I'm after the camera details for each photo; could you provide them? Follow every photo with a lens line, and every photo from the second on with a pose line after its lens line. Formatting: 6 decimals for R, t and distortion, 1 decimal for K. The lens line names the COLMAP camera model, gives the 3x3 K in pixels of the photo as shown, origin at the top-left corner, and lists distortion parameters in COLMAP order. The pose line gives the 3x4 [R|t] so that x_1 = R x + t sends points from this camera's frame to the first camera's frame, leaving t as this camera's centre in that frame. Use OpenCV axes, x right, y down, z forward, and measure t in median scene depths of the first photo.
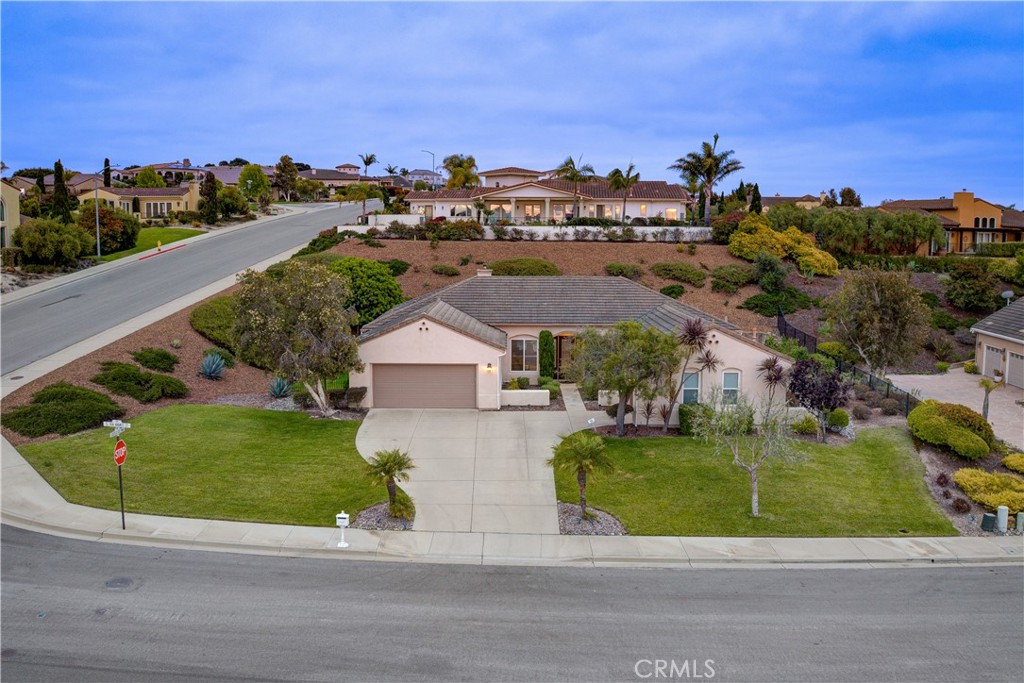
lens RADIAL K [[844.4, 0, 526.7], [0, 844.4, 325.5], [0, 0, 1]] dist [-0.090895, -0.038793]
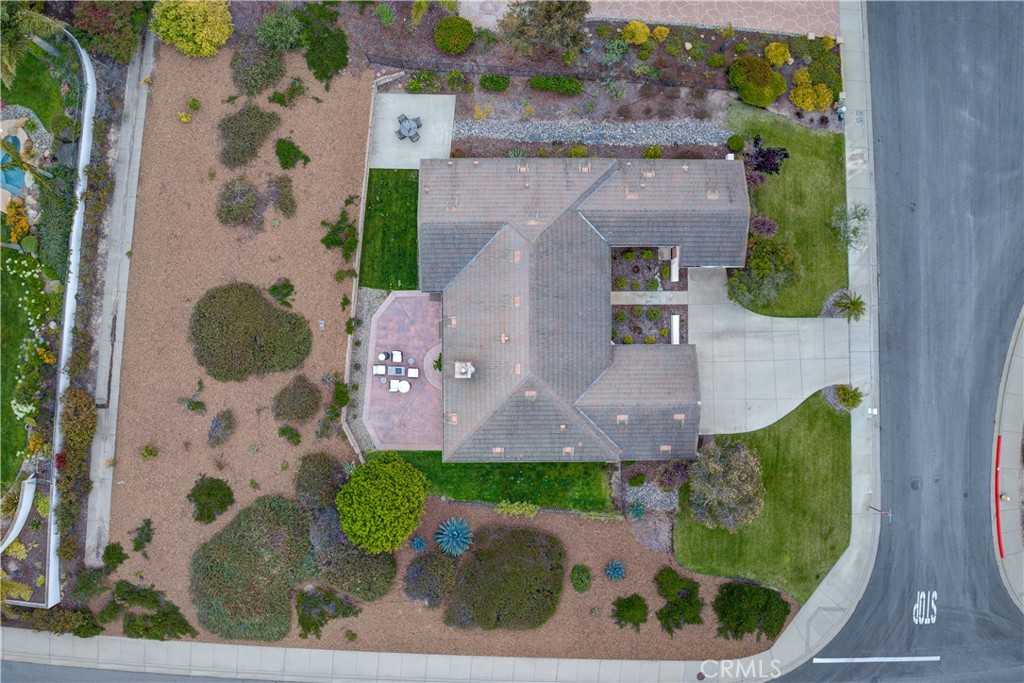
lens RADIAL K [[844.4, 0, 526.7], [0, 844.4, 325.5], [0, 0, 1]] dist [-0.090895, -0.038793]
pose [[0.012133, -0.999884, 0.009160, -0.004687], [0.105206, 0.010386, 0.994396, -0.865755], [-0.994376, -0.011101, 0.105320, 0.683516]]
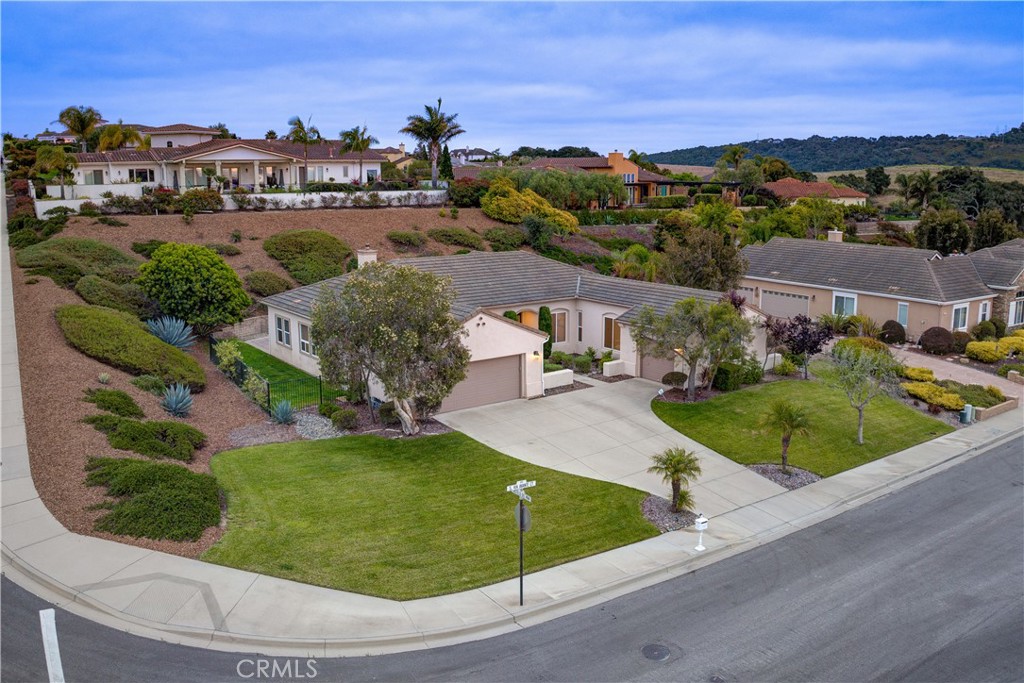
lens RADIAL K [[844.4, 0, 526.7], [0, 844.4, 325.5], [0, 0, 1]] dist [-0.090895, -0.038793]
pose [[0.806048, -0.111841, 0.581187, -0.379468], [0.072078, 0.993224, 0.091165, -0.046303], [-0.587444, -0.031593, 0.808648, 0.121346]]
